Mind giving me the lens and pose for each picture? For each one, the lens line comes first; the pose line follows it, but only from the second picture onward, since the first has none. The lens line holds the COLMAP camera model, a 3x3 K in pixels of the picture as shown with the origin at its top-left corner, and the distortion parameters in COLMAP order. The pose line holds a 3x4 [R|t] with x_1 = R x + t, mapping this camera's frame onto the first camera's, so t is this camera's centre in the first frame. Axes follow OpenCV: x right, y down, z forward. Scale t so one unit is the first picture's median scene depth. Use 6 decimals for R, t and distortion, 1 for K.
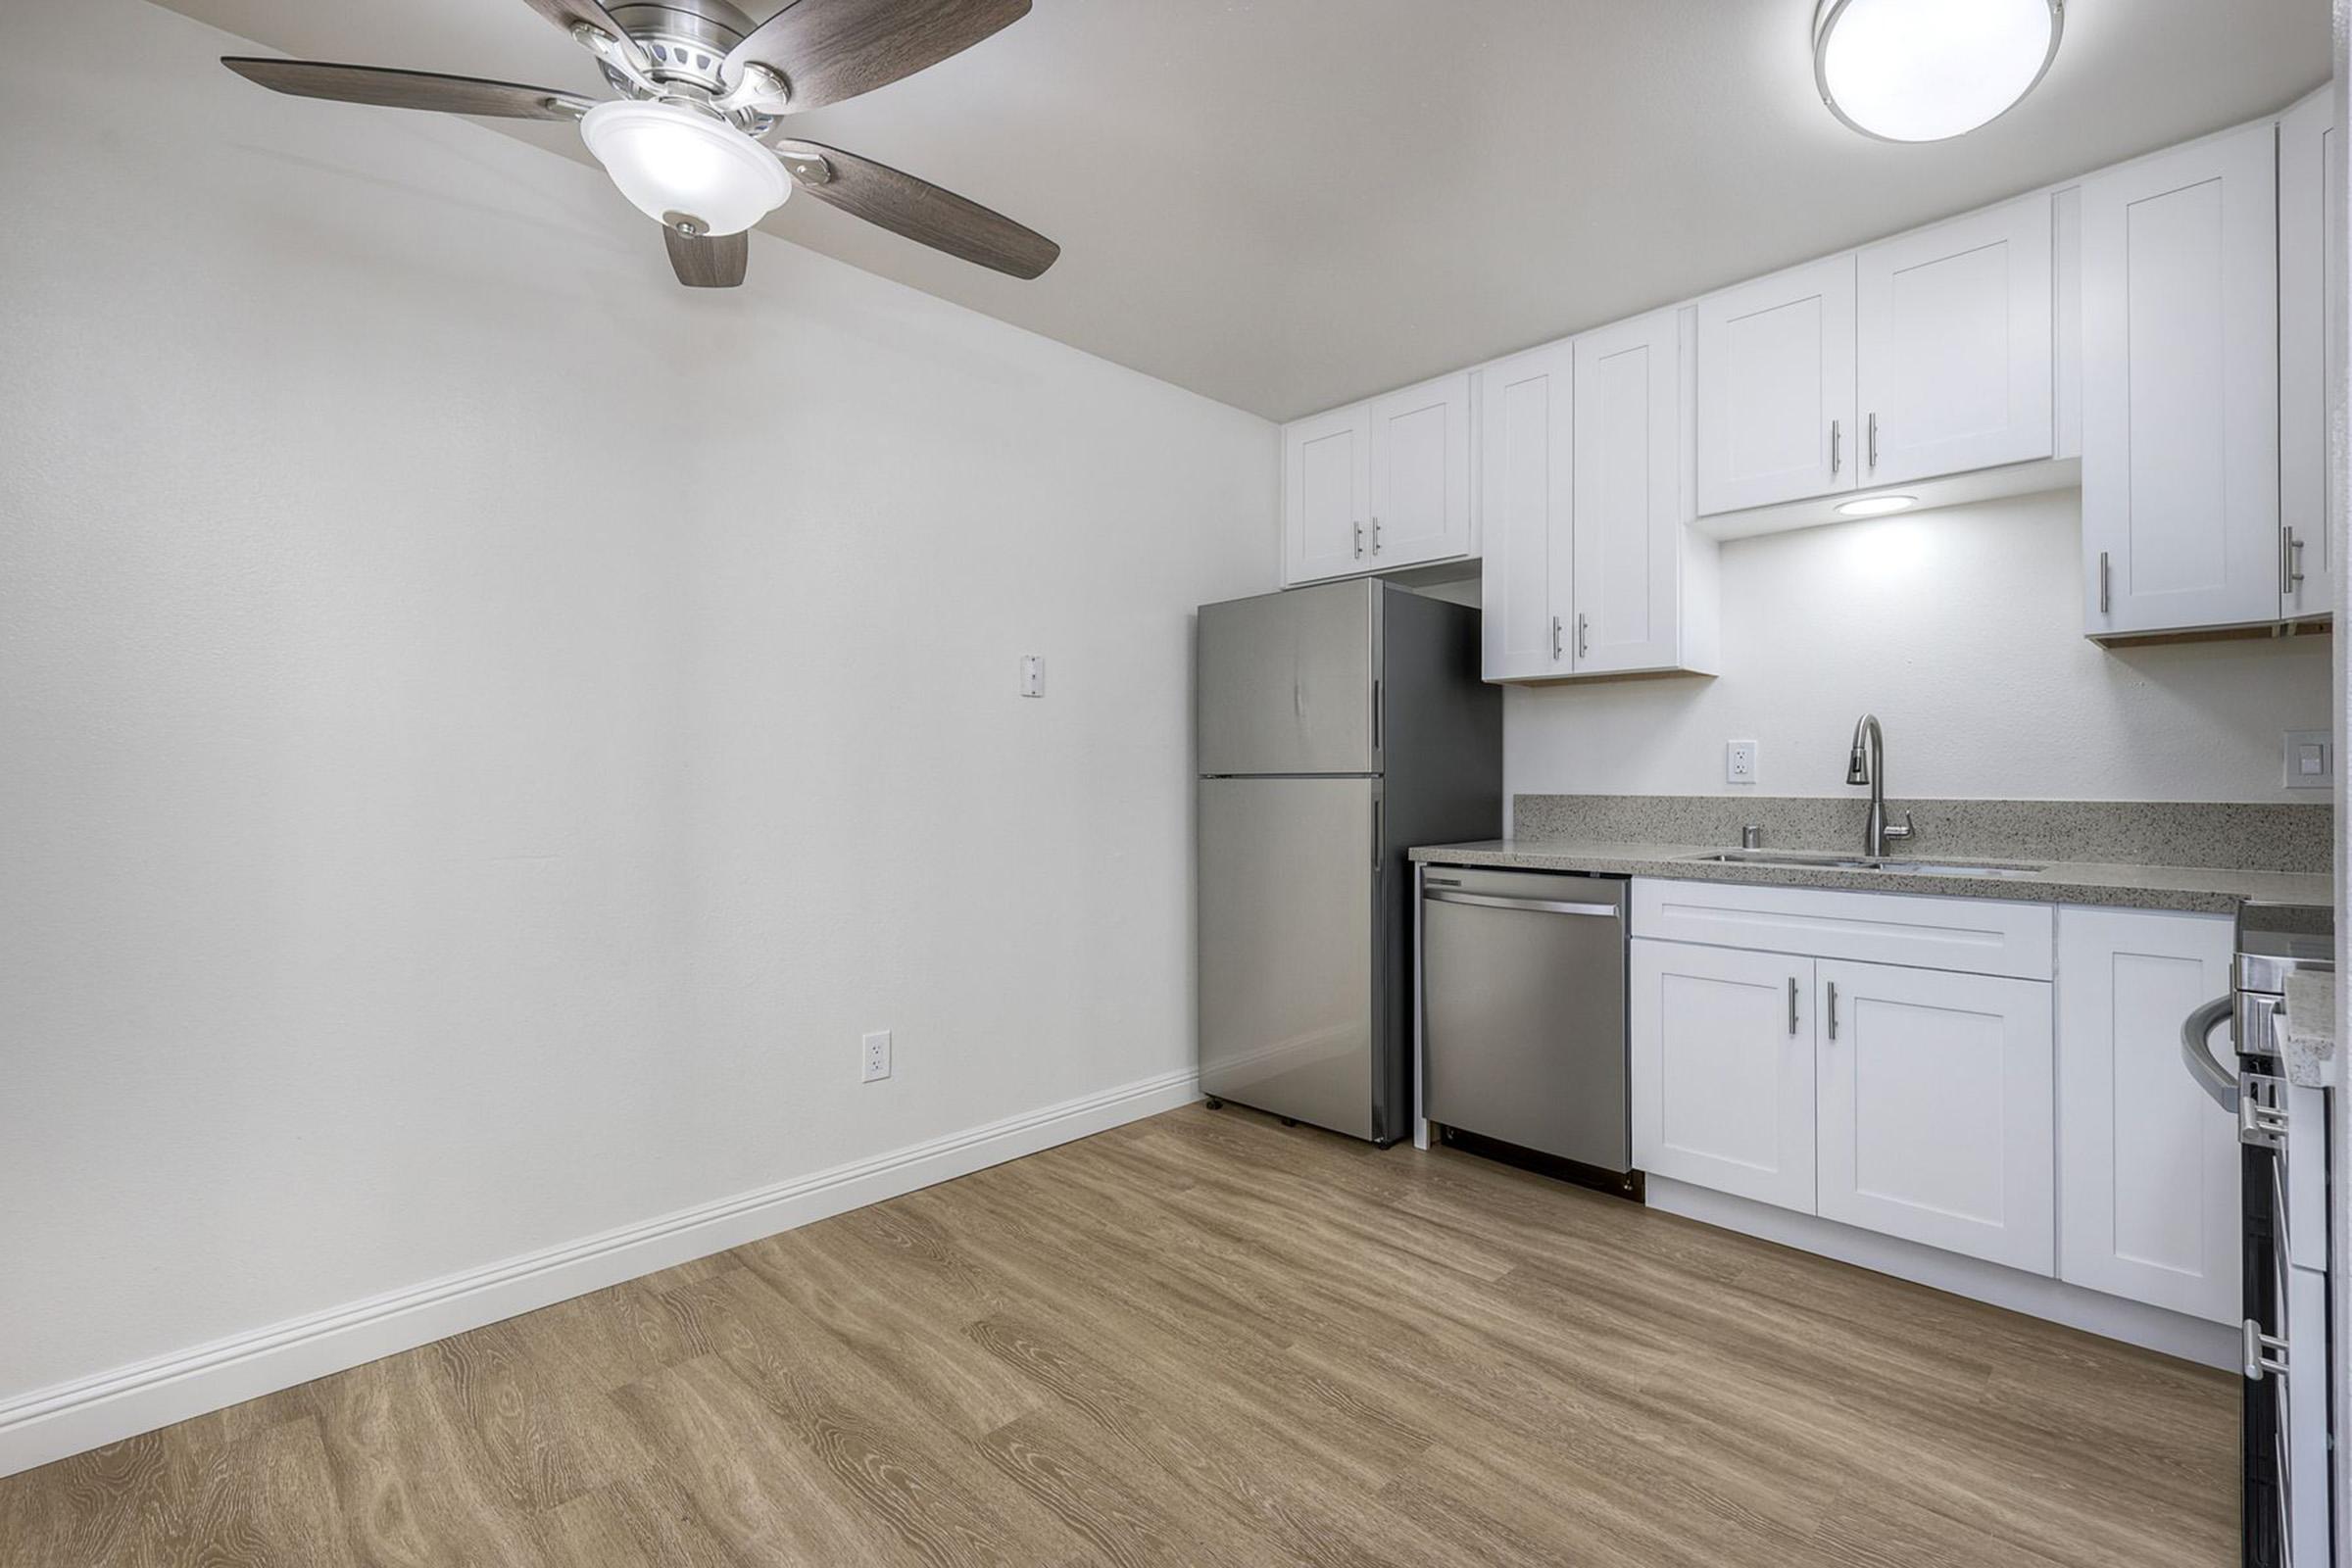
lens RADIAL K [[1036.5, 0, 1176.0], [0, 1036.5, 784.0], [0, 0, 1]] dist [0.001032, 0.000200]
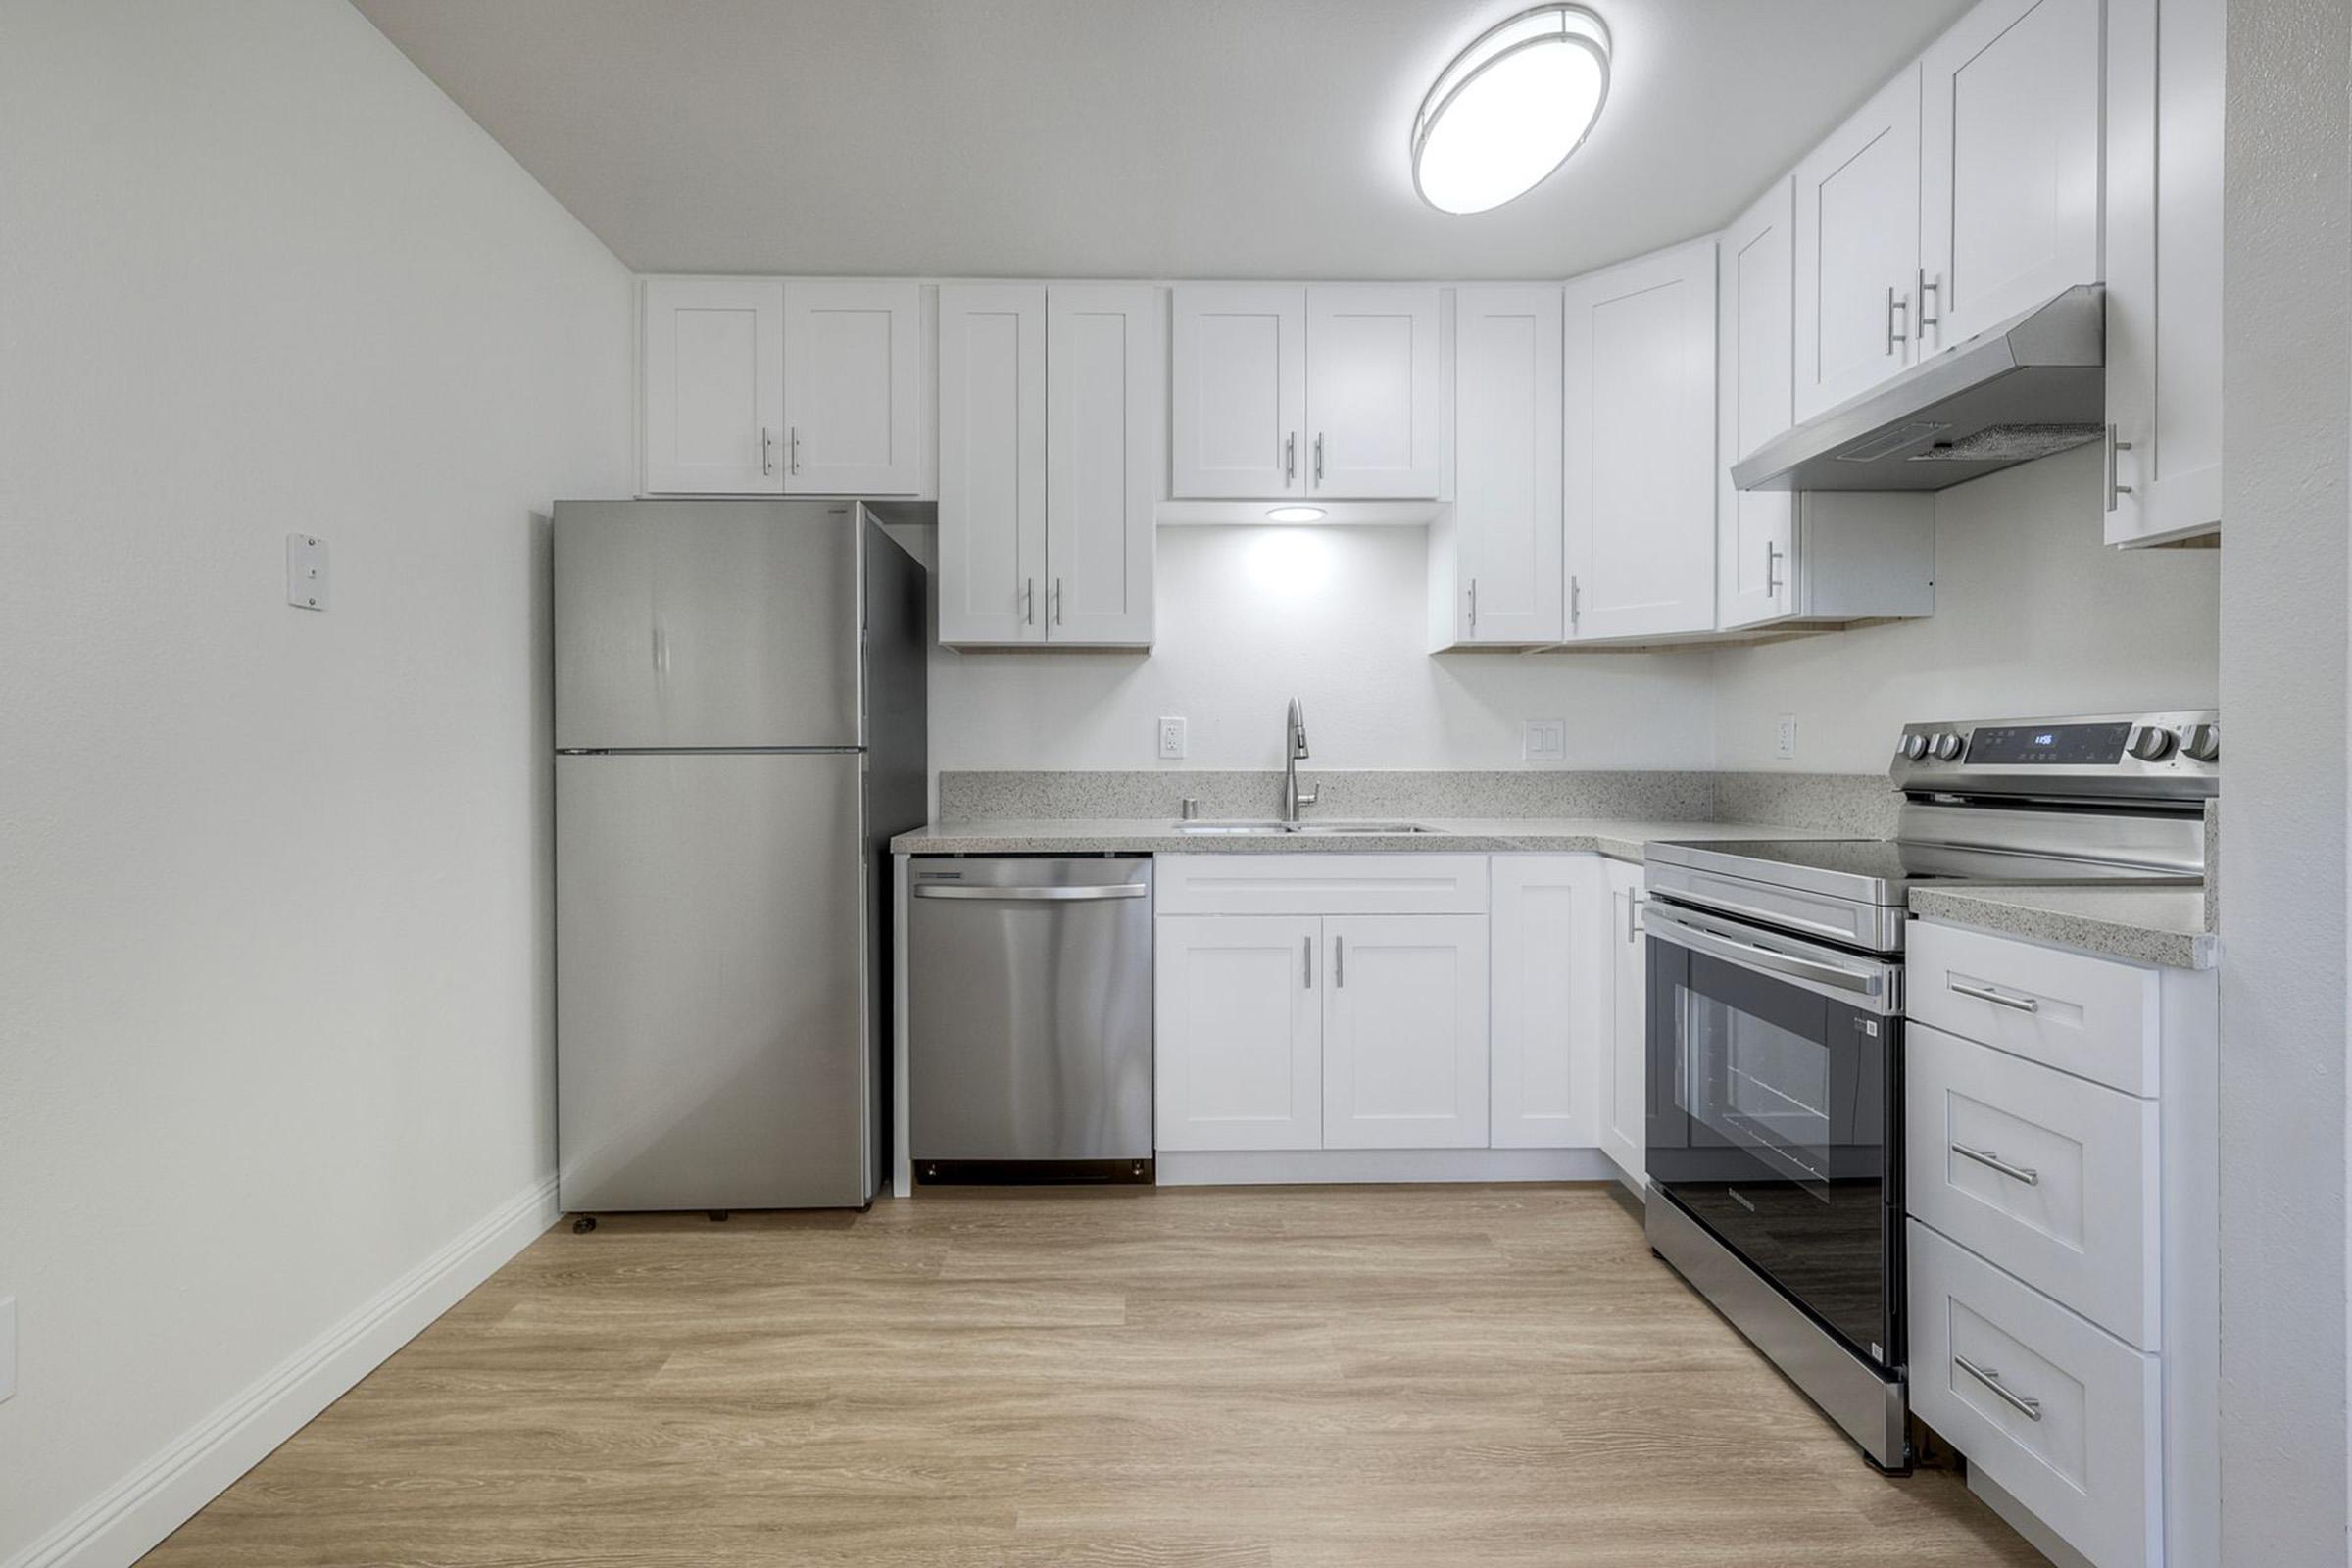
lens RADIAL K [[1055.9, 0, 1169.8], [0, 1055.9, 766.4], [0, 0, 1]] dist [0.004607, 0.000246]
pose [[0.687006, -0.009369, 0.726591, -0.273260], [0.005186, 0.999955, 0.007991, -0.000917], [-0.726633, -0.001721, 0.687024, 0.305497]]
